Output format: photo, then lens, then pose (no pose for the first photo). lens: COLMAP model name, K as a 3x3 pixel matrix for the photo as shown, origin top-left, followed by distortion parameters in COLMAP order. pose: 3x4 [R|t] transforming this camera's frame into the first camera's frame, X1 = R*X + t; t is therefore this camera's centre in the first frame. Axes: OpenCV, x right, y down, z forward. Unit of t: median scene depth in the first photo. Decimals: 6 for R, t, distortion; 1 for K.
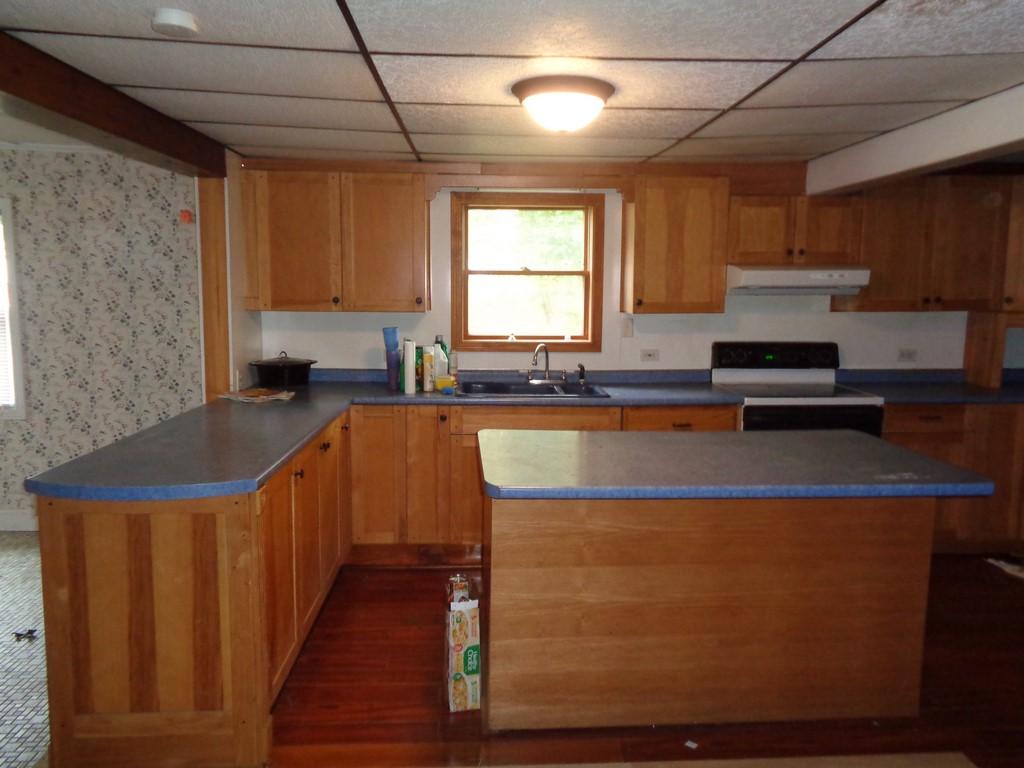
lens RADIAL K [[803.0, 0, 512.0], [0, 803.0, 384.0], [0, 0, 1]] dist [0.063833, -0.002549]
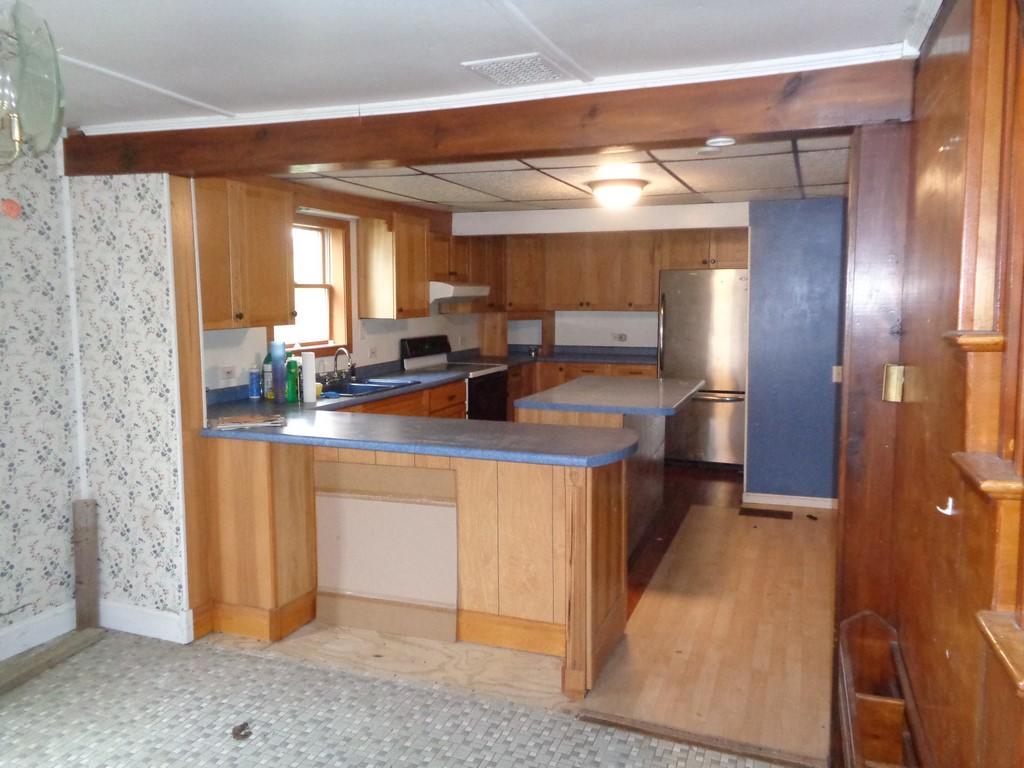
lens RADIAL K [[803.0, 0, 512.0], [0, 803.0, 384.0], [0, 0, 1]] dist [0.063833, -0.002549]
pose [[0.439681, -0.110113, 0.891379, -0.957272], [0.114334, 0.991244, 0.066053, -0.049706], [-0.890847, 0.072872, 0.448421, 0.274900]]
